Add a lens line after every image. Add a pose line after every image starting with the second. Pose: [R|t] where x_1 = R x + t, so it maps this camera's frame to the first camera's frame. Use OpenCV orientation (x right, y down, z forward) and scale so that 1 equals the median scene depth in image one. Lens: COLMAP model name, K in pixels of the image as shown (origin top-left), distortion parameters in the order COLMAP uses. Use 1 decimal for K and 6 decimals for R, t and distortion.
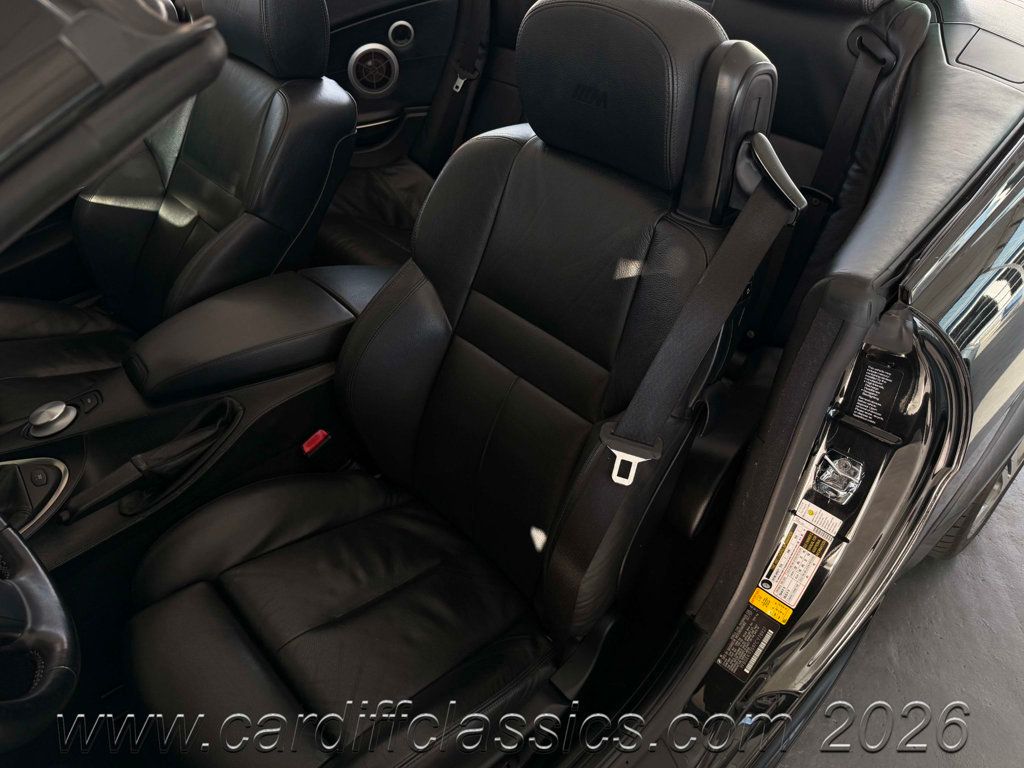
lens RADIAL K [[719.0, 0, 514.8], [0, 719.0, 388.8], [0, 0, 1]] dist [0.028034, -0.051138]
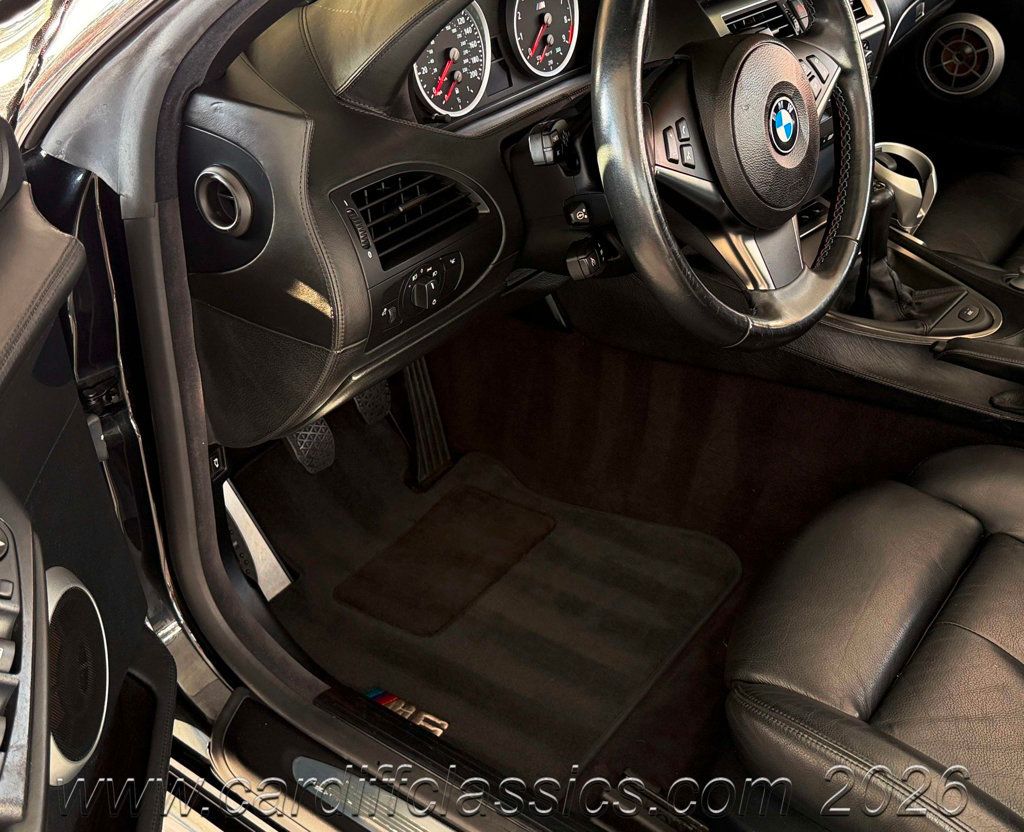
lens RADIAL K [[1129.0, 0, 554.1], [0, 1129.0, 433.9], [0, 0, 1]] dist [0.050006, 0.000000]
pose [[0.199160, 0.535681, -0.820598, 0.370124], [-0.616810, 0.719217, 0.319800, 0.093648], [0.761499, 0.442462, 0.473653, 0.073460]]
